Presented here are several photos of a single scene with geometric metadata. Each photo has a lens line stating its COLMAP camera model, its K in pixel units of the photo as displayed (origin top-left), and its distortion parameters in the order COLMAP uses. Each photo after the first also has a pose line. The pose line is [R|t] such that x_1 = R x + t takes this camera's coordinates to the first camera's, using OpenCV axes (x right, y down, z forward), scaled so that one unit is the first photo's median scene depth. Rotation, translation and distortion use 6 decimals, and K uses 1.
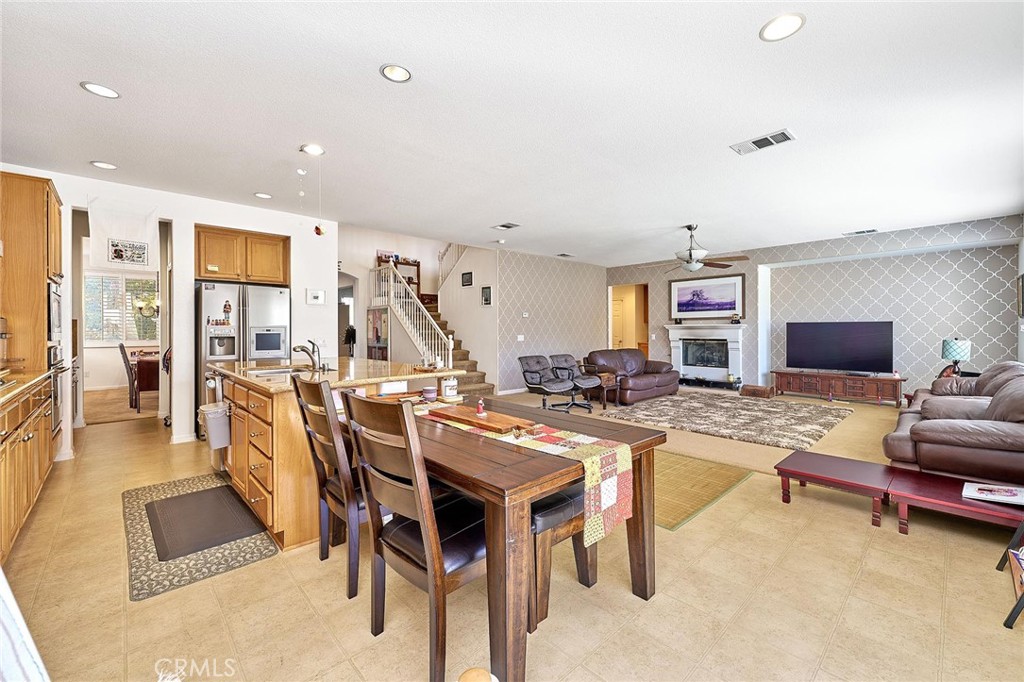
lens RADIAL K [[420.5, 0, 513.5], [0, 420.5, 334.1], [0, 0, 1]] dist [-0.003289, 0.000030]
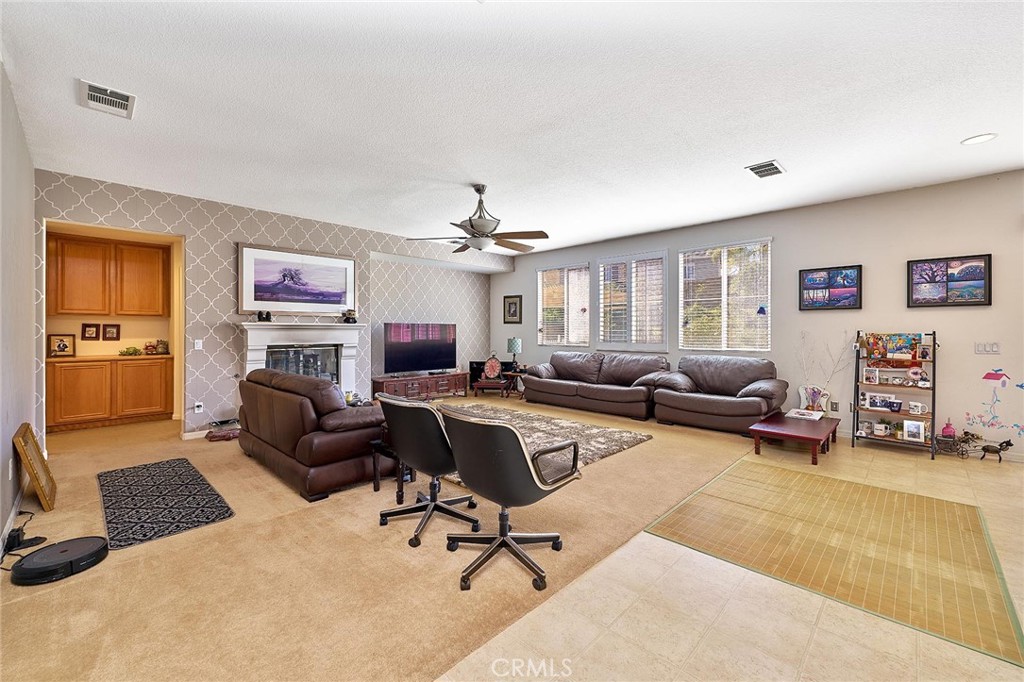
lens RADIAL K [[420.5, 0, 506.4], [0, 420.5, 331.0], [0, 0, 1]] dist [-0.003289, 0.000030]
pose [[-0.046922, -0.000416, 0.998898, -0.219920], [0.007675, 0.999970, 0.000777, -0.008362], [-0.998869, 0.007703, -0.046917, 0.724940]]
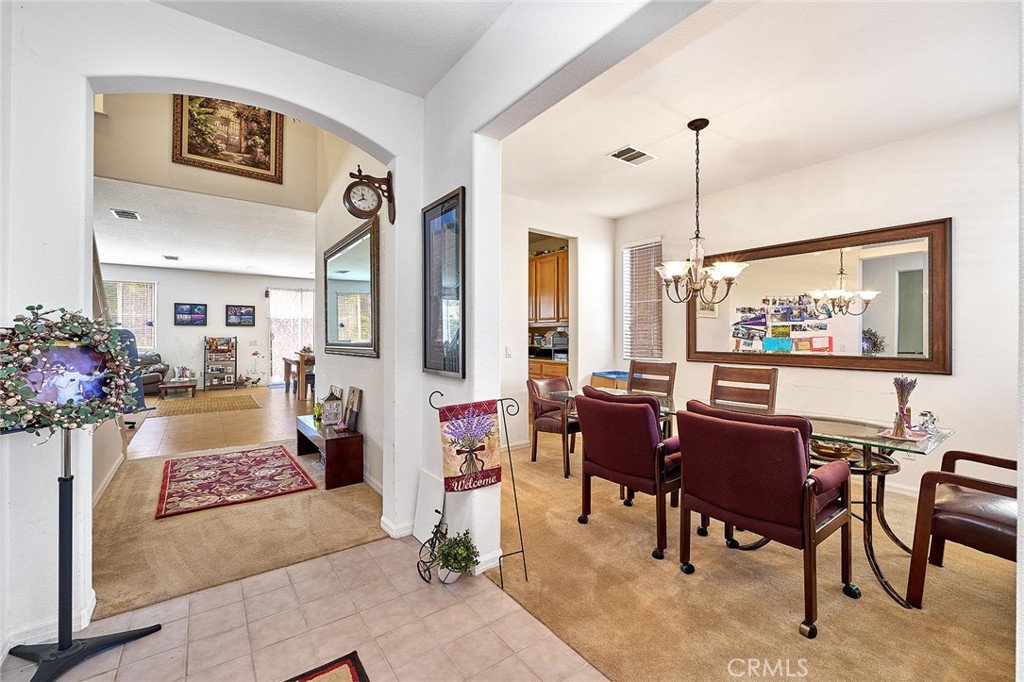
lens RADIAL K [[420.5, 0, 504.7], [0, 420.5, 335.7], [0, 0, 1]] dist [-0.003289, 0.000030]
pose [[-0.991028, -0.000424, 0.133657, -0.558598], [-0.000185, 0.999998, 0.001799, -0.008245], [-0.133658, 0.001758, -0.991026, 1.146099]]
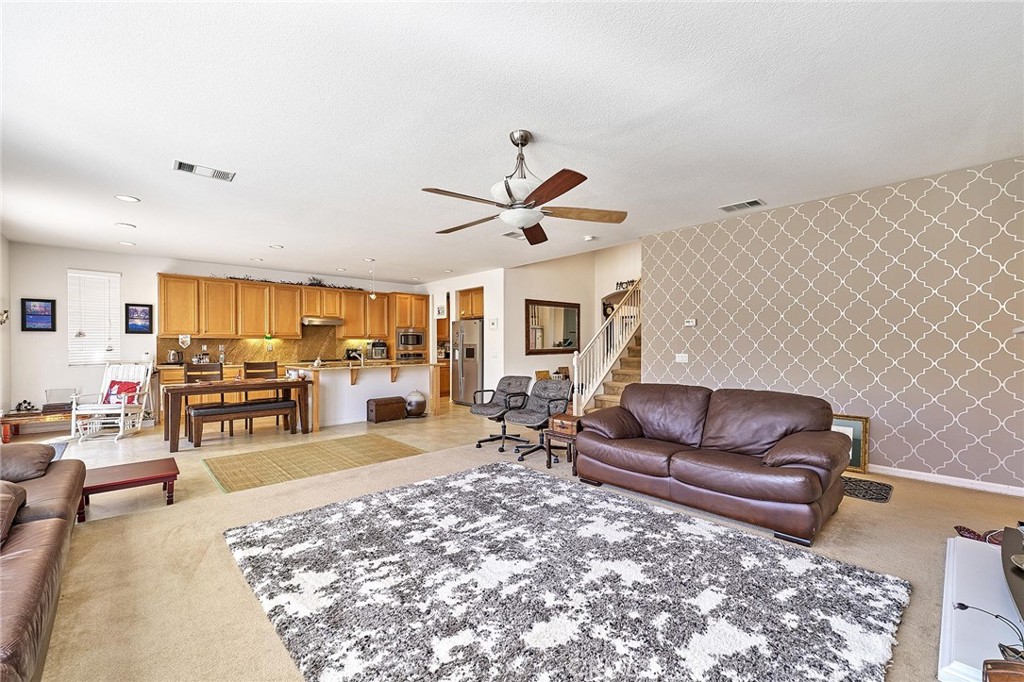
lens RADIAL K [[420.5, 0, 510.2], [0, 420.5, 345.2], [0, 0, 1]] dist [-0.003289, 0.000030]
pose [[-0.012765, 0.002019, -0.999916, 0.670567], [-0.004747, 0.999987, 0.002080, -0.010595], [0.999907, 0.004773, -0.012755, 0.725824]]
